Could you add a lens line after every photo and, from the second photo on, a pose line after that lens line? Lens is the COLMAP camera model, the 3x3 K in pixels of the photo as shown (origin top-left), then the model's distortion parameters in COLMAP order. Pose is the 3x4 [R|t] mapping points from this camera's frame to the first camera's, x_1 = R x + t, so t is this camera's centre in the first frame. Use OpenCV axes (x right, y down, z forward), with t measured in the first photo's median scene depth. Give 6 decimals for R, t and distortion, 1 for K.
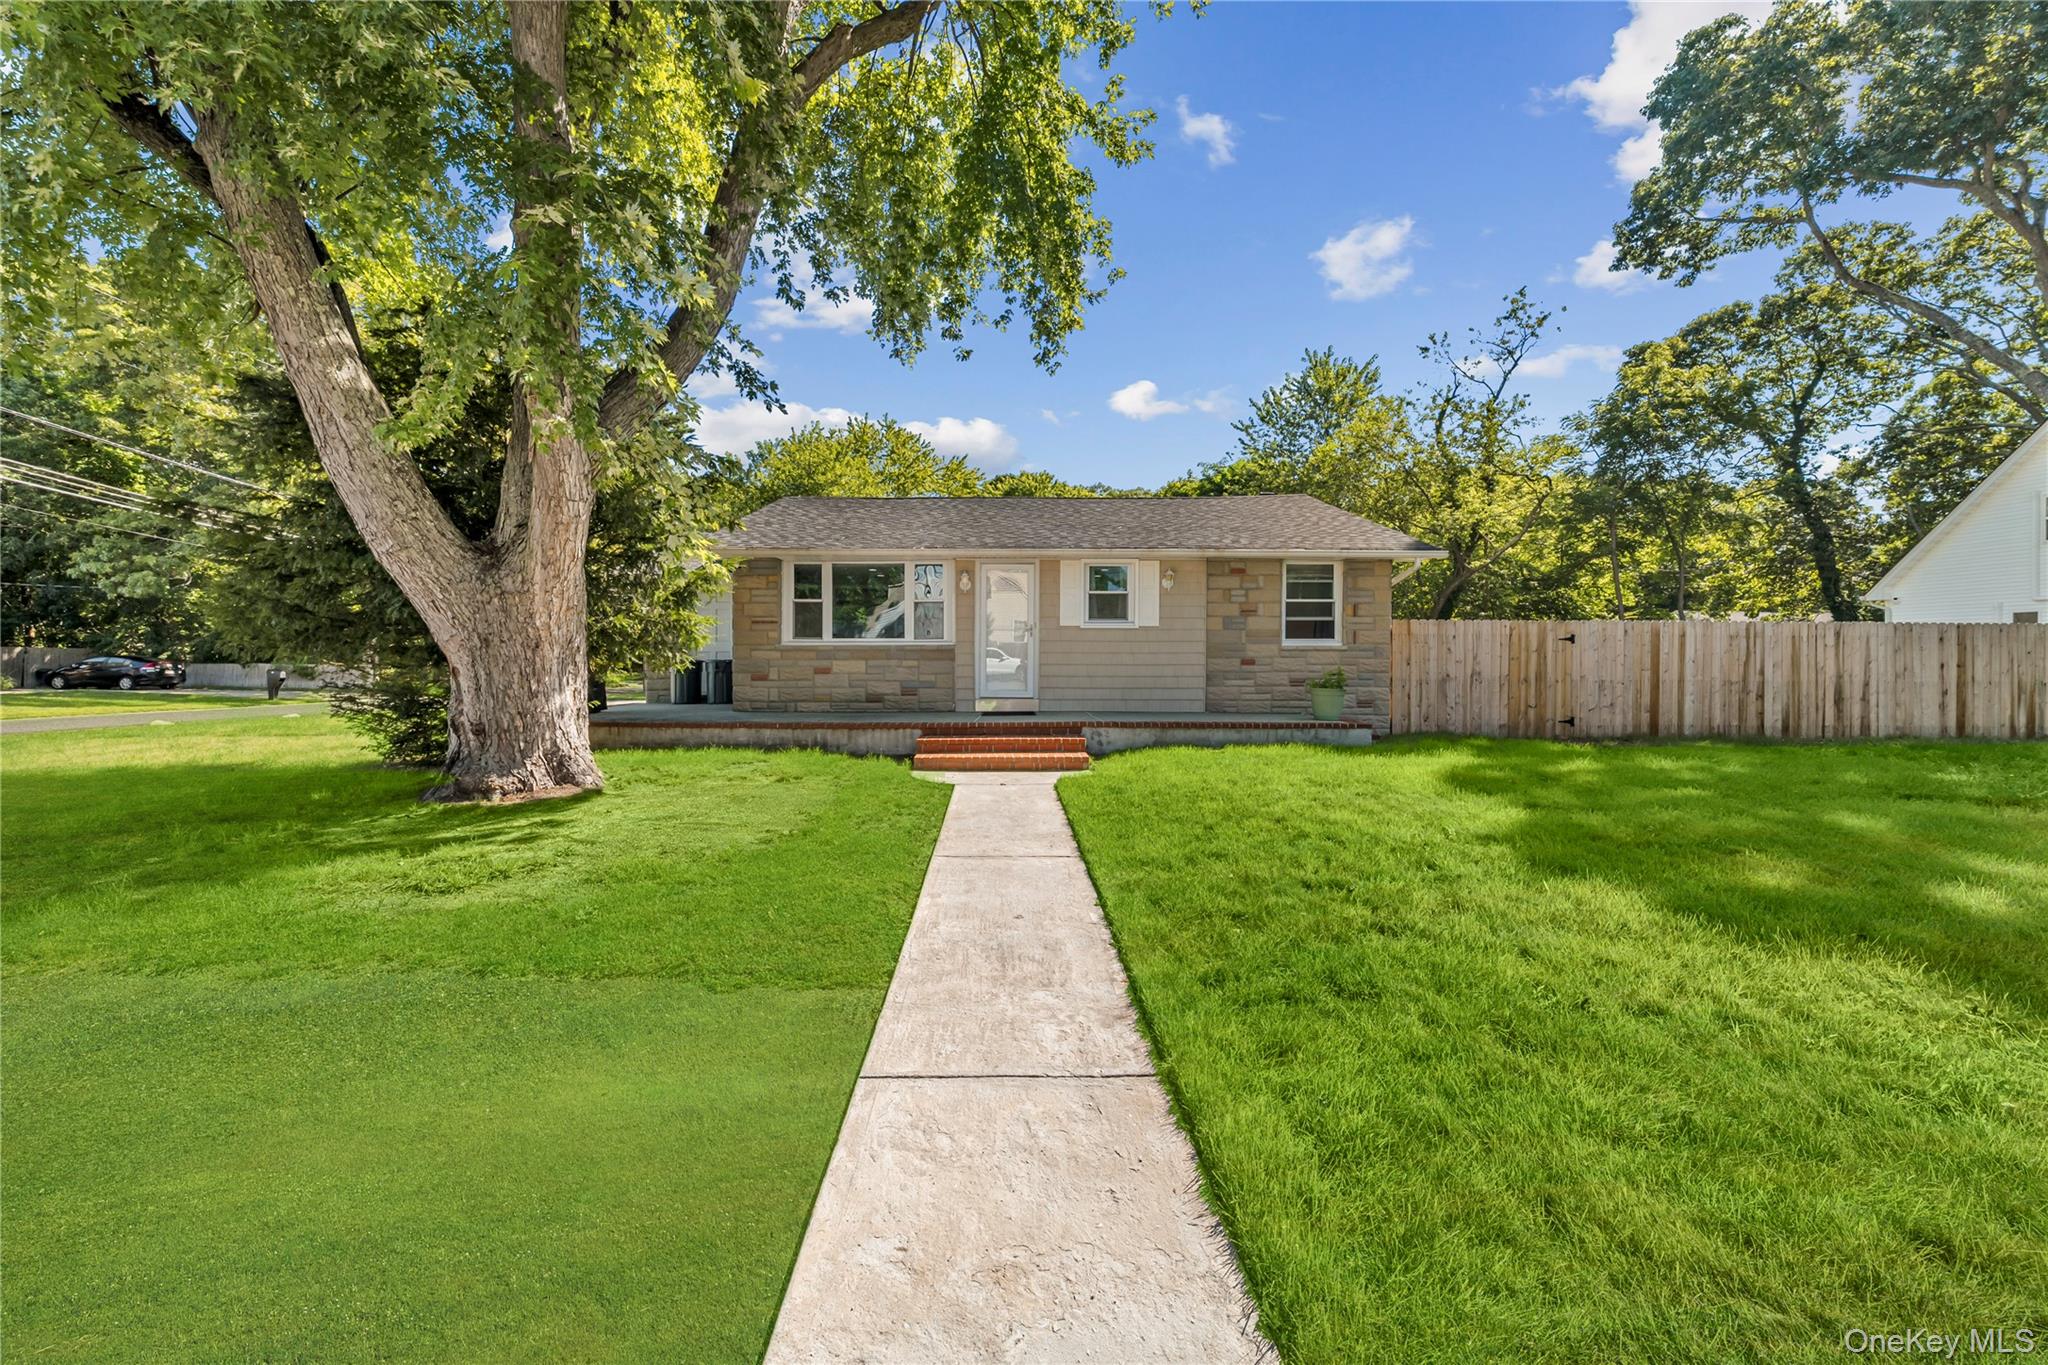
lens RADIAL K [[629.3, 0, 1024.1], [0, 629.3, 674.5], [0, 0, 1]] dist [0.000676, 0.000007]
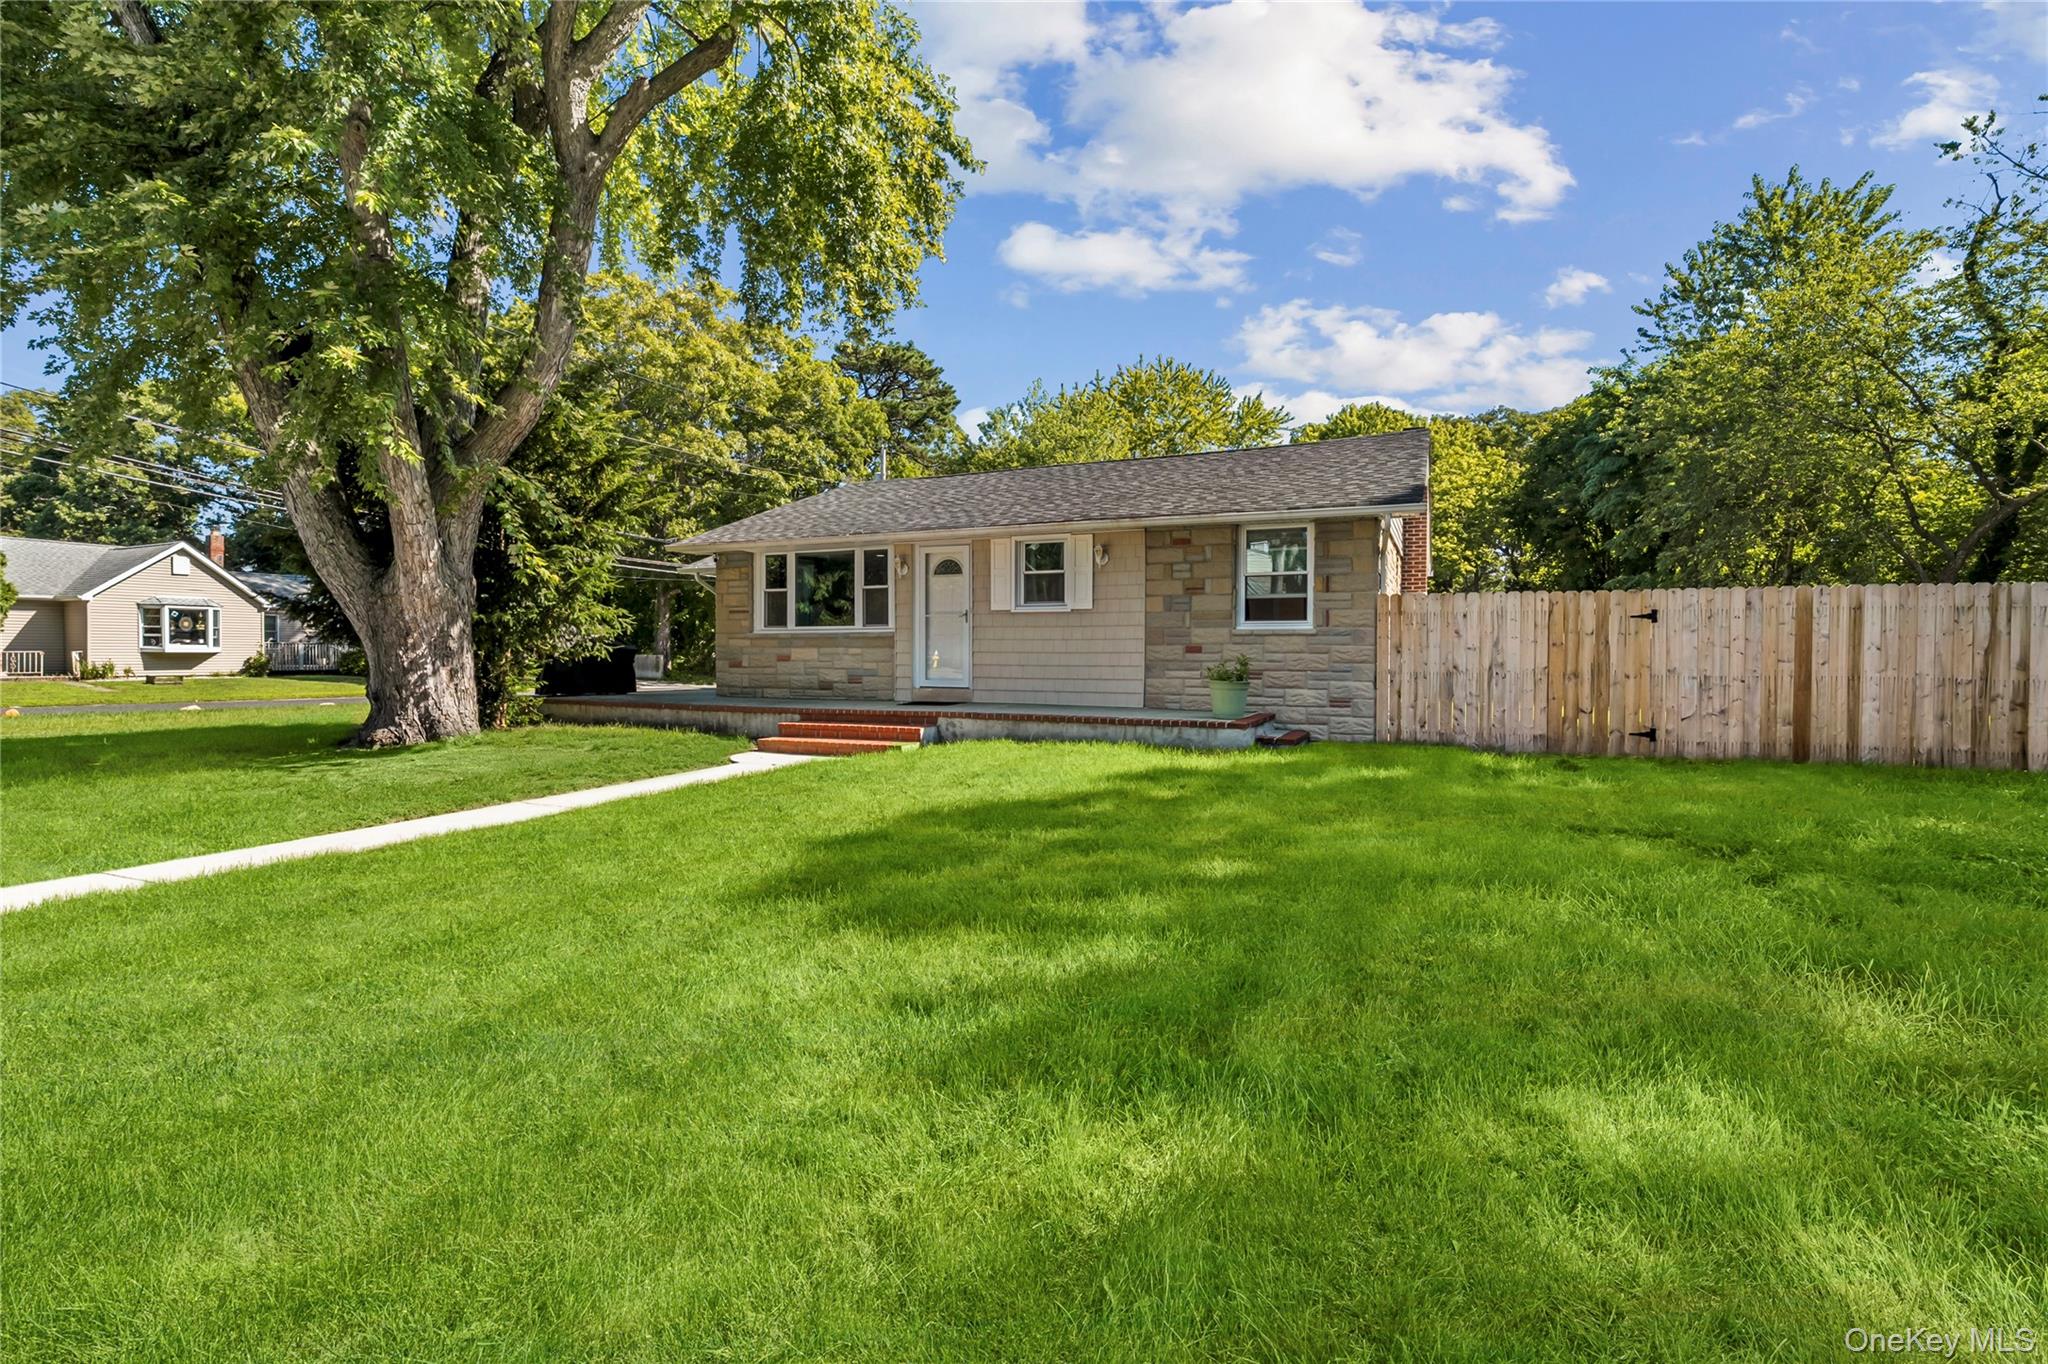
lens RADIAL K [[736.4, 0, 1024.1], [0, 736.4, 679.7], [0, 0, 1]] dist [0.000314, 0.000225]
pose [[0.939330, 0.013569, -0.342747, 0.494706], [-0.007753, 0.999802, 0.018333, 0.004598], [0.342928, -0.014563, 0.939249, -0.003315]]
